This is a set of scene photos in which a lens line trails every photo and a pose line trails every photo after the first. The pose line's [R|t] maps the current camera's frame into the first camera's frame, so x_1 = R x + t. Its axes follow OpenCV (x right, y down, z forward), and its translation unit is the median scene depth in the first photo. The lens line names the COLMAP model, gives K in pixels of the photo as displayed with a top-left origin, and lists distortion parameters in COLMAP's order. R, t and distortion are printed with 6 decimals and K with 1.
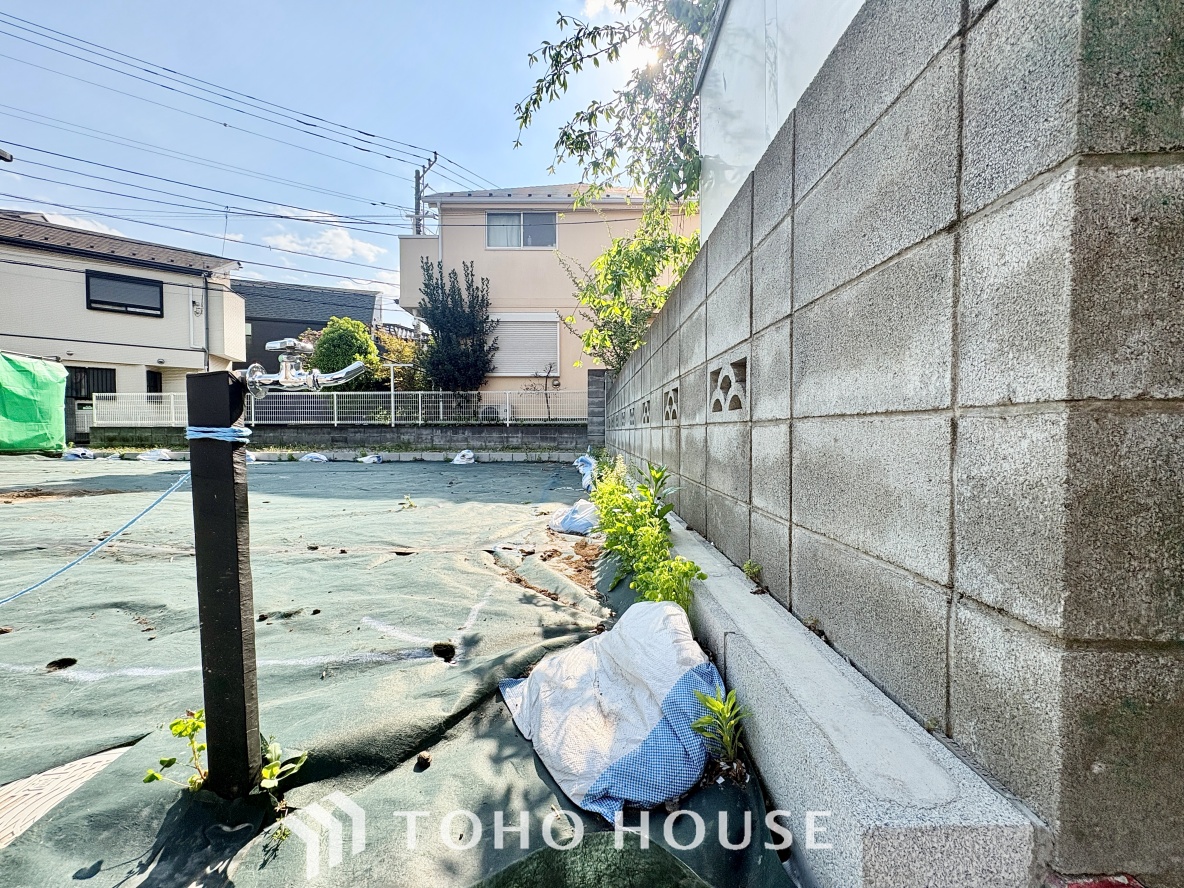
lens RADIAL K [[471.4, 0, 590.7], [0, 471.4, 445.6], [0, 0, 1]] dist [-0.000268, 0.000526]
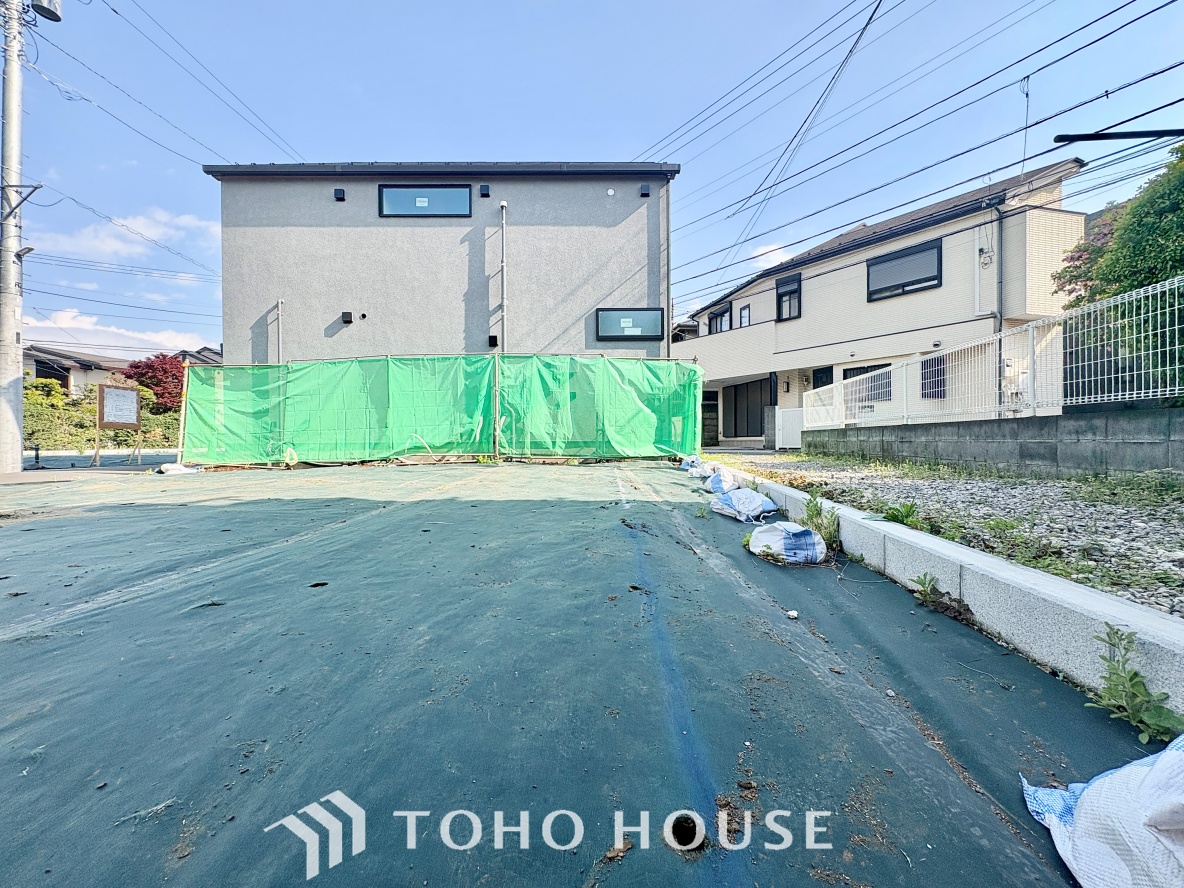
lens RADIAL K [[471.4, 0, 591.7], [0, 471.4, 444.3], [0, 0, 1]] dist [-0.000268, 0.000526]
pose [[-0.053835, 0.007740, -0.998520, -0.159801], [-0.018848, 0.999784, 0.008766, -0.015702], [0.998372, 0.019292, -0.053678, 0.688867]]
